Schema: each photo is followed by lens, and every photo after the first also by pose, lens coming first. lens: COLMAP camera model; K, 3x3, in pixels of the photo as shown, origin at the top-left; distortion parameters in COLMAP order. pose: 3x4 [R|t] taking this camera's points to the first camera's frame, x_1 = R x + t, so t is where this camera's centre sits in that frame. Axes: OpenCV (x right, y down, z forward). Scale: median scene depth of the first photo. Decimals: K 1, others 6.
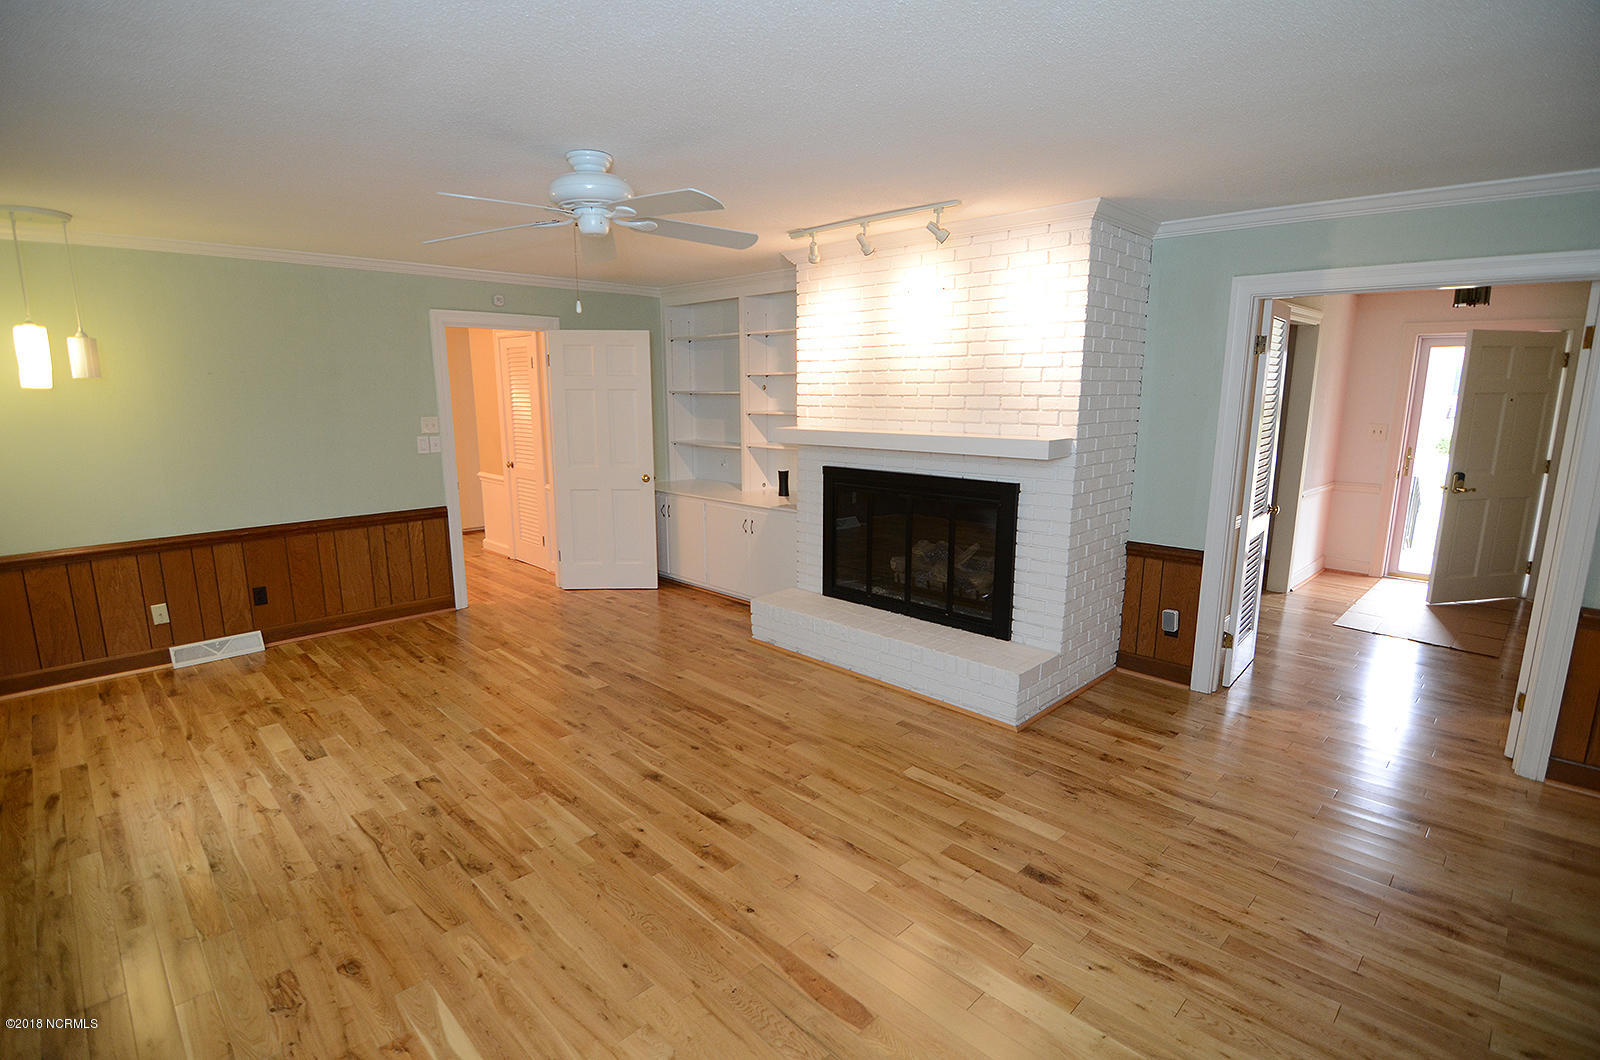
lens RADIAL K [[762.7, 0, 796.9], [0, 762.7, 531.5], [0, 0, 1]] dist [-0.009205, -0.004293]
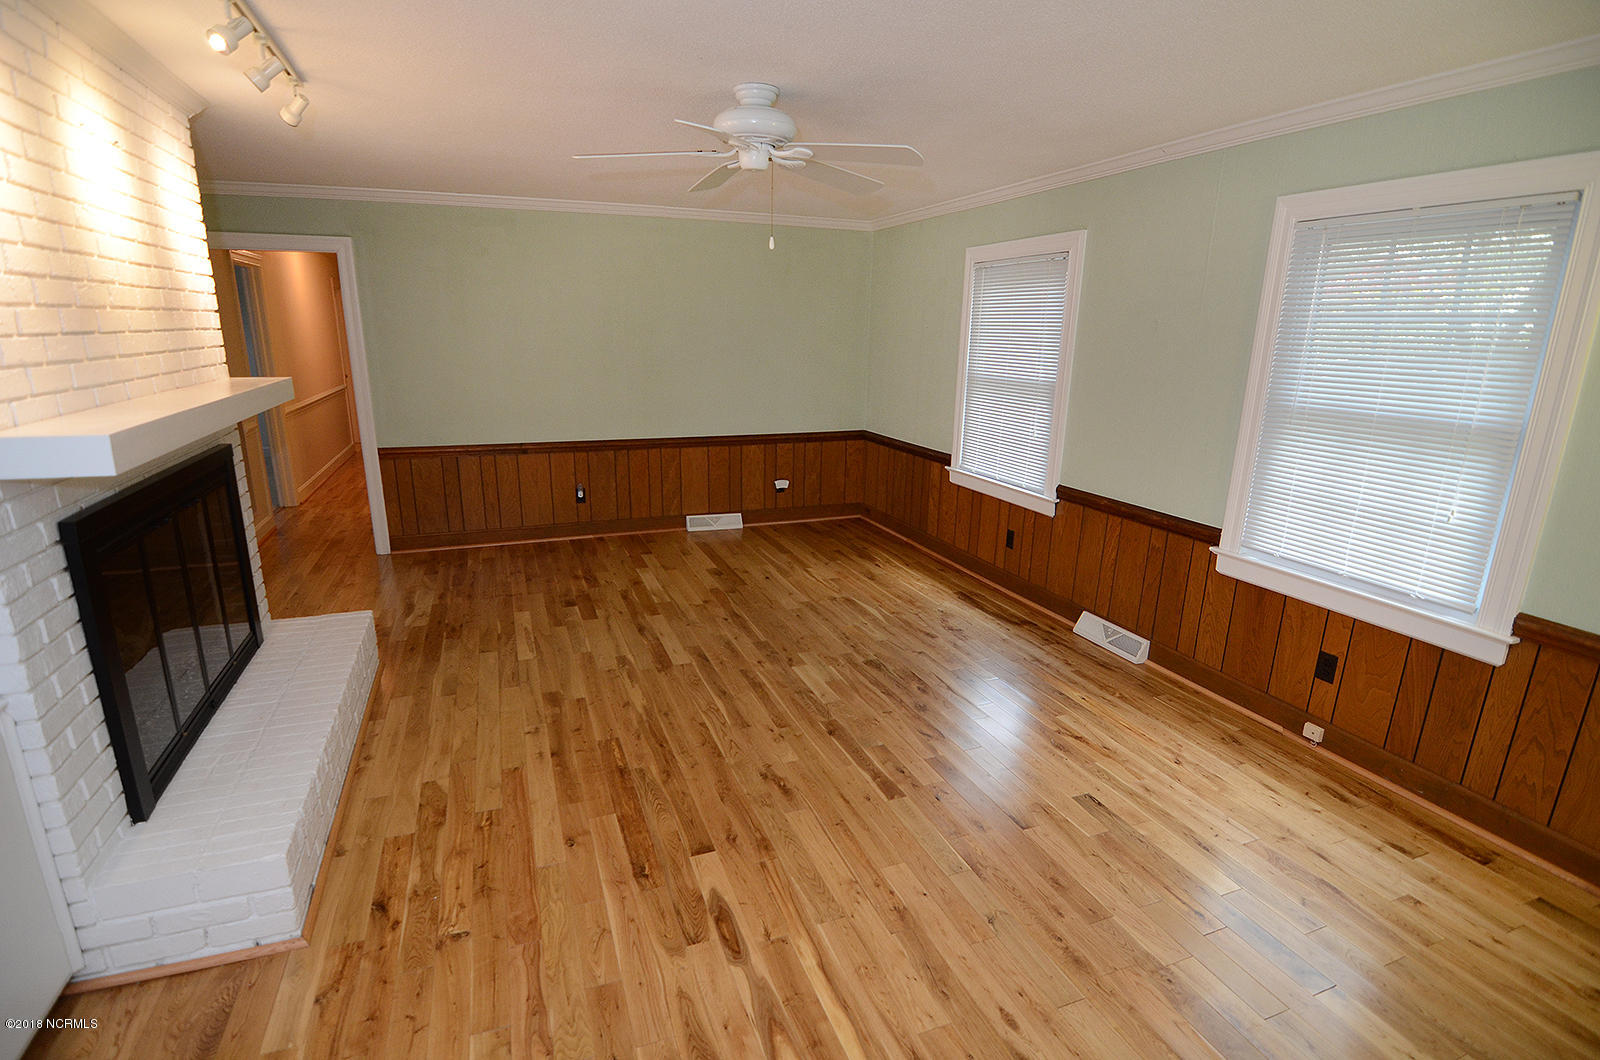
lens RADIAL K [[762.7, 0, 798.5], [0, 762.7, 532.2], [0, 0, 1]] dist [-0.009205, -0.004293]
pose [[-0.913317, -0.117842, 0.389828, -0.625796], [0.062171, 0.905656, 0.419430, -0.302925], [-0.402476, 0.407308, -0.819825, 1.628226]]
